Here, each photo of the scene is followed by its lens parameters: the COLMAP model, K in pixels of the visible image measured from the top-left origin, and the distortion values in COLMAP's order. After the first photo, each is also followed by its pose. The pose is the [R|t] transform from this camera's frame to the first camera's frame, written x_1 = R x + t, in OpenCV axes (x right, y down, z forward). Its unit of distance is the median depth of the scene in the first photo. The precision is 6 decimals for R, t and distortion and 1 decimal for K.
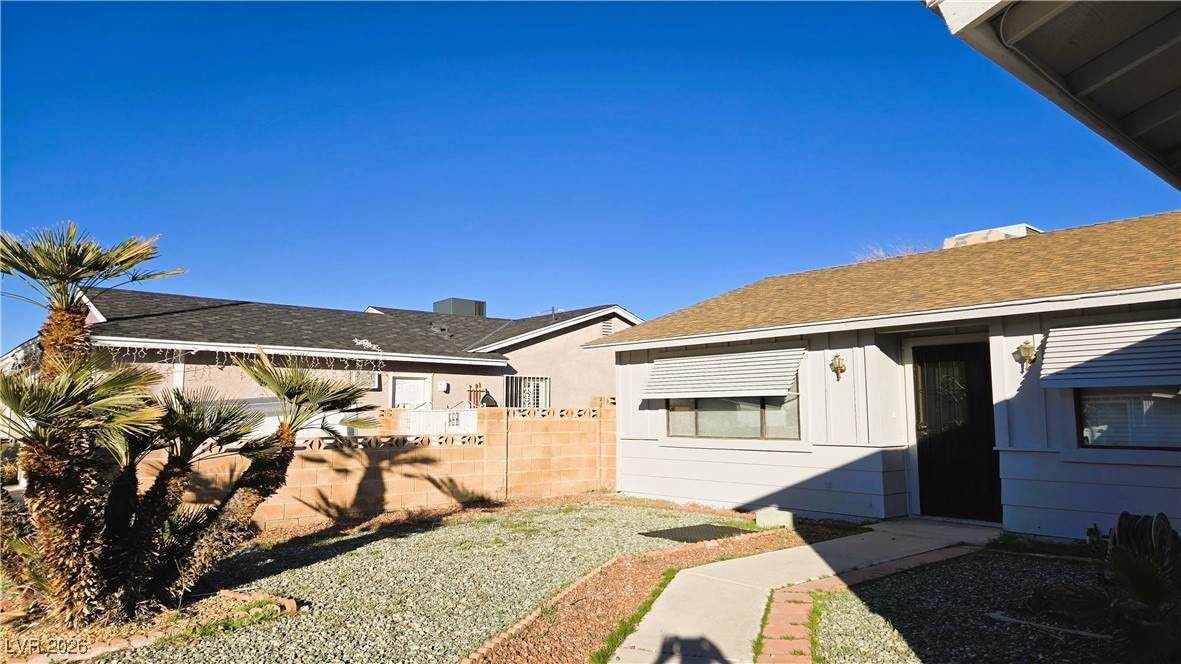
lens RADIAL K [[780.0, 0, 555.9], [0, 780.0, 319.5], [0, 0, 1]] dist [0.061884, -0.034646]
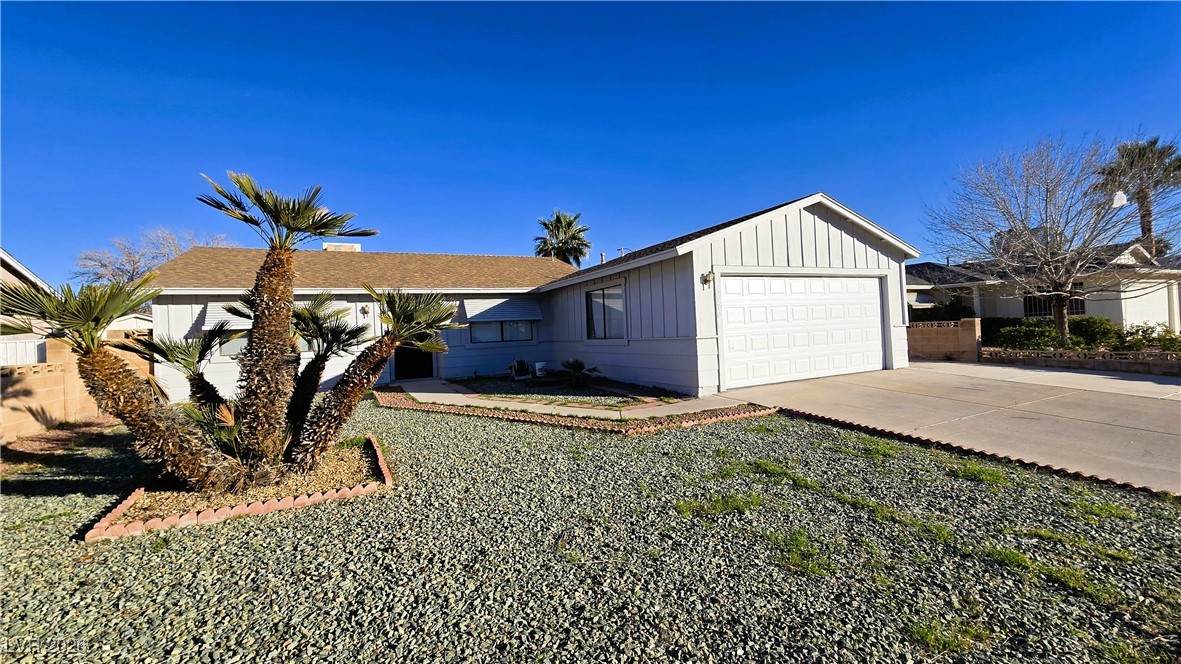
lens RADIAL K [[470.3, 0, 589.8], [0, 470.3, 325.3], [0, 0, 1]] dist [0.002725, 0.000036]
pose [[0.223631, 0.004539, 0.974663, -0.555429], [-0.077680, 0.996891, 0.013181, 0.031262], [-0.971573, -0.078660, 0.223288, 0.175735]]
